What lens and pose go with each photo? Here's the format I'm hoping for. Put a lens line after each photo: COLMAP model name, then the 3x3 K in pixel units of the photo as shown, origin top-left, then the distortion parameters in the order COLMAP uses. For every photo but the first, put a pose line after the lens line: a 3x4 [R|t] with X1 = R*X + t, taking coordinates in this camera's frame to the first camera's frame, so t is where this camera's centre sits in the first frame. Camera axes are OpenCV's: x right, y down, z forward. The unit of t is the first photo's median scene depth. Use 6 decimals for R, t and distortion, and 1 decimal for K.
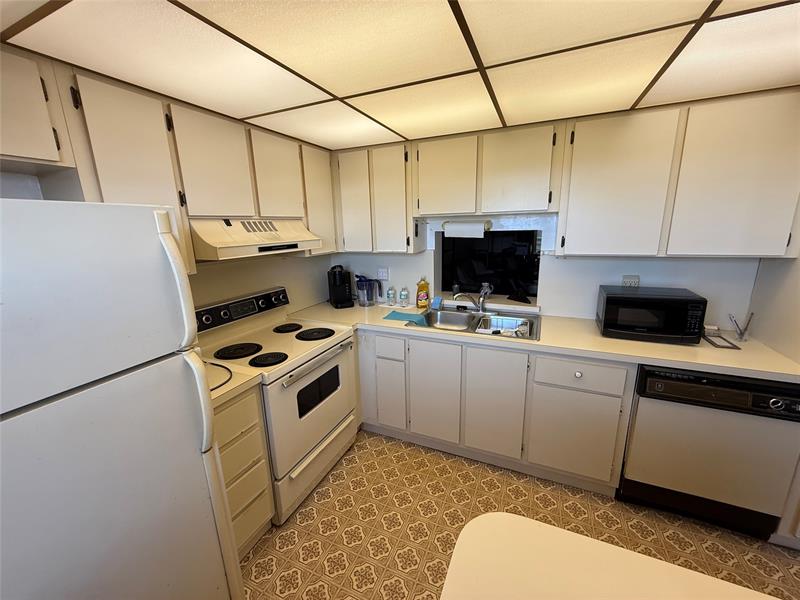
lens RADIAL K [[318.5, 0, 399.8], [0, 318.5, 300.1], [0, 0, 1]] dist [0.000366, 0.000899]
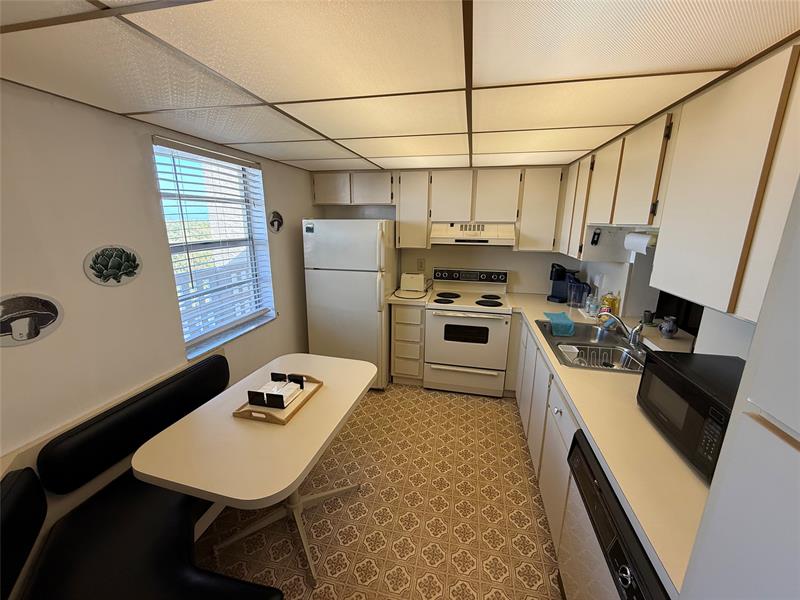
lens RADIAL K [[318.5, 0, 400.9], [0, 318.5, 299.8], [0, 0, 1]] dist [0.000366, 0.000899]
pose [[0.207500, 0.264410, -0.941823, 1.110304], [-0.238347, 0.947428, 0.213472, -0.133836], [0.948754, 0.180185, 0.259612, 0.266298]]
